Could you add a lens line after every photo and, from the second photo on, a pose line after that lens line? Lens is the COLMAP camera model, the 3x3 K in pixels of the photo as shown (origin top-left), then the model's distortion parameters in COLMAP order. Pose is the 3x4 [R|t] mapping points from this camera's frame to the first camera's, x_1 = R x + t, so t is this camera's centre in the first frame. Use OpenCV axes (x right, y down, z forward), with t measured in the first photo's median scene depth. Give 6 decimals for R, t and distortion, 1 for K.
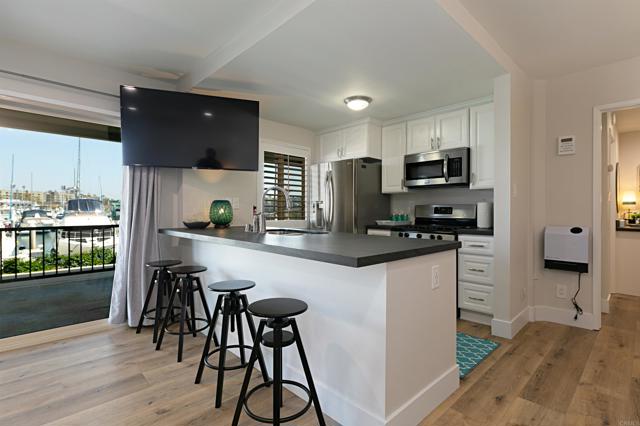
lens RADIAL K [[317.0, 0, 317.7], [0, 317.0, 212.5], [0, 0, 1]] dist [0.004275, -0.000937]
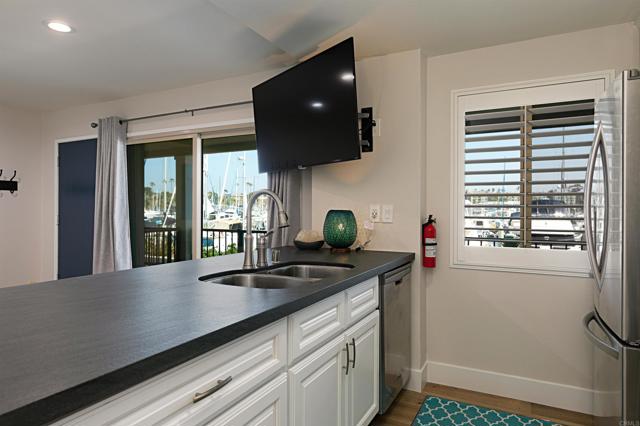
lens RADIAL K [[391.8, 0, 319.1], [0, 391.8, 210.2], [0, 0, 1]] dist [0.003875, 0.000598]
pose [[0.309952, -0.000594, -0.950752, 0.455963], [-0.009488, 0.999948, -0.003717, -0.035310], [0.950705, 0.010173, 0.309931, 0.718129]]
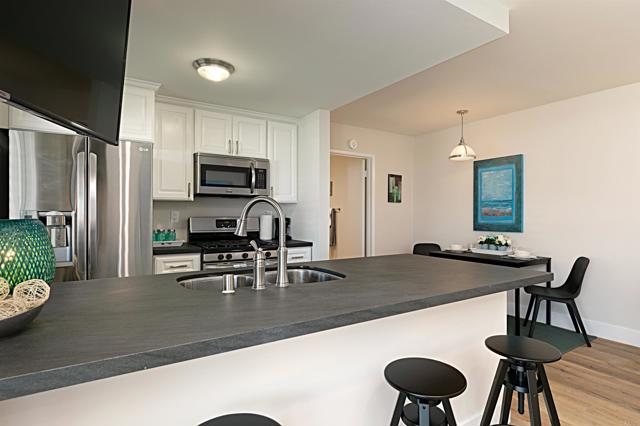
lens RADIAL K [[346.8, 0, 320.0], [0, 346.8, 218.1], [0, 0, 1]] dist [0.021881, -0.001331]
pose [[0.180750, -0.017816, 0.983368, -0.594995], [0.000651, 0.999838, 0.017994, -0.045278], [-0.983529, -0.002612, 0.180732, 0.670257]]
